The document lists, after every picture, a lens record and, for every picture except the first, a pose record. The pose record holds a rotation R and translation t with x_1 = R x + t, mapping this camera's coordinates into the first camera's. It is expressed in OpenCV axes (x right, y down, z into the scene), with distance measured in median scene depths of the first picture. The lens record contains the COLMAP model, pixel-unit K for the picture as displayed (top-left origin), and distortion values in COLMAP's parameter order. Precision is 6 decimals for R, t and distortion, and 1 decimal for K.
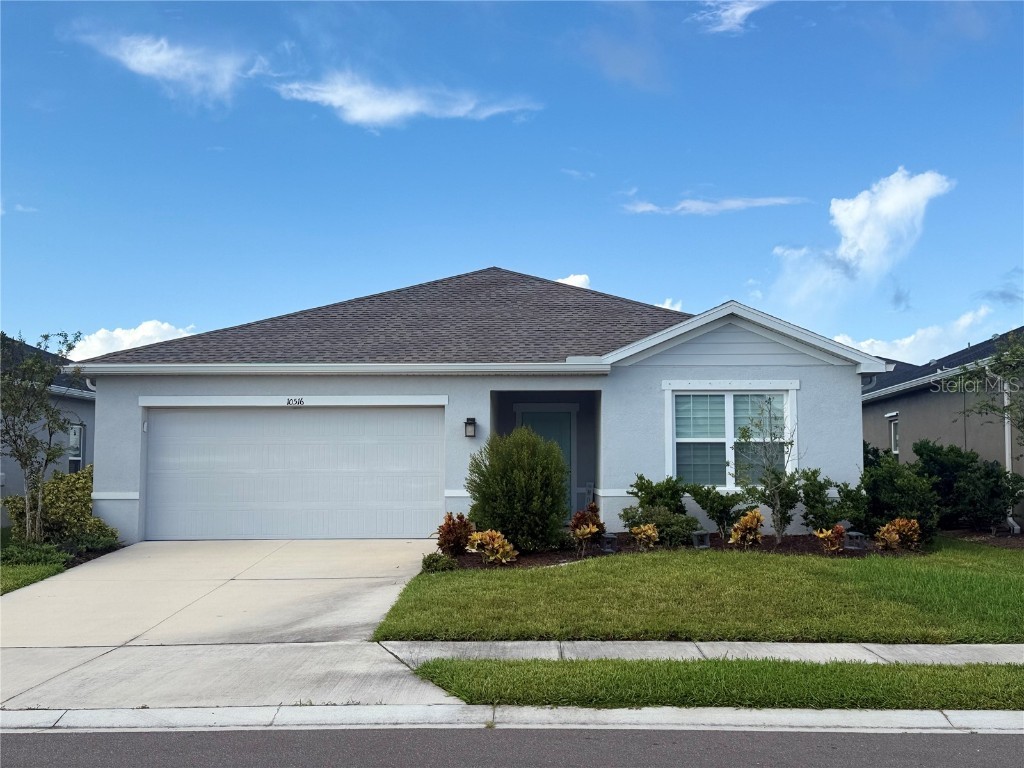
lens RADIAL K [[1196.1, 0, 512.0], [0, 1196.1, 384.0], [0, 0, 1]] dist [0.135323, -0.002506]
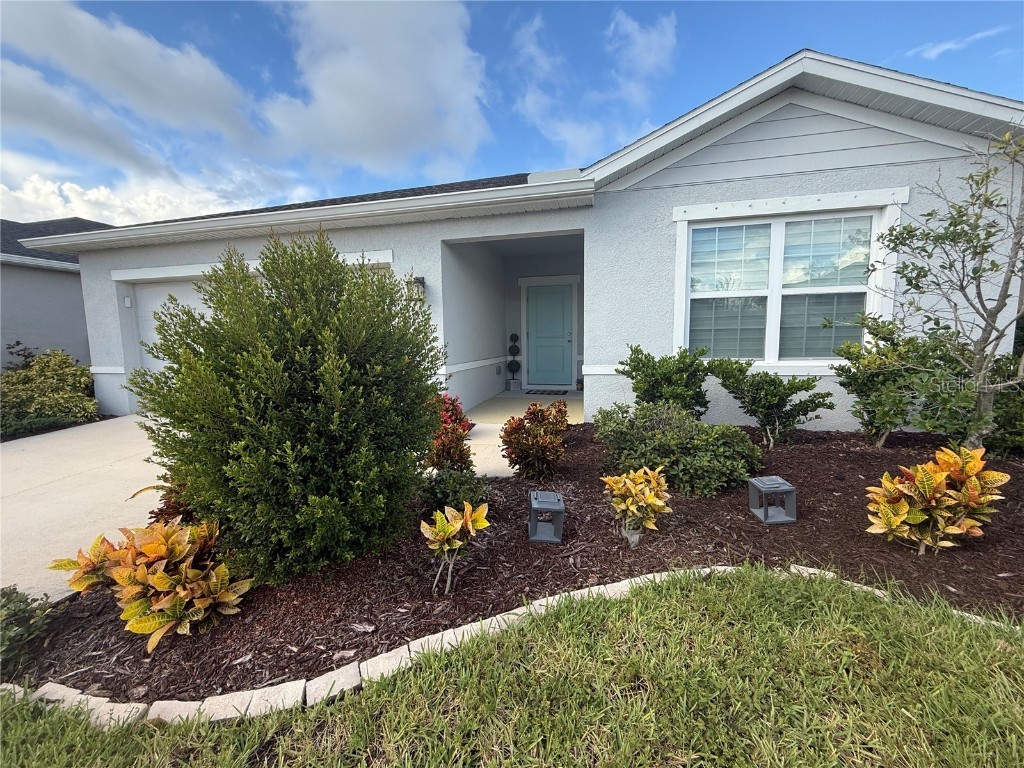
lens RADIAL K [[417.7, 0, 512.0], [0, 417.7, 384.0], [0, 0, 1]] dist [0.001132, 0.000103]
pose [[0.979896, 0.006710, -0.199398, 0.083930], [0.029521, 0.983556, 0.178176, 0.051699], [0.197314, -0.180480, 0.963584, 0.741181]]
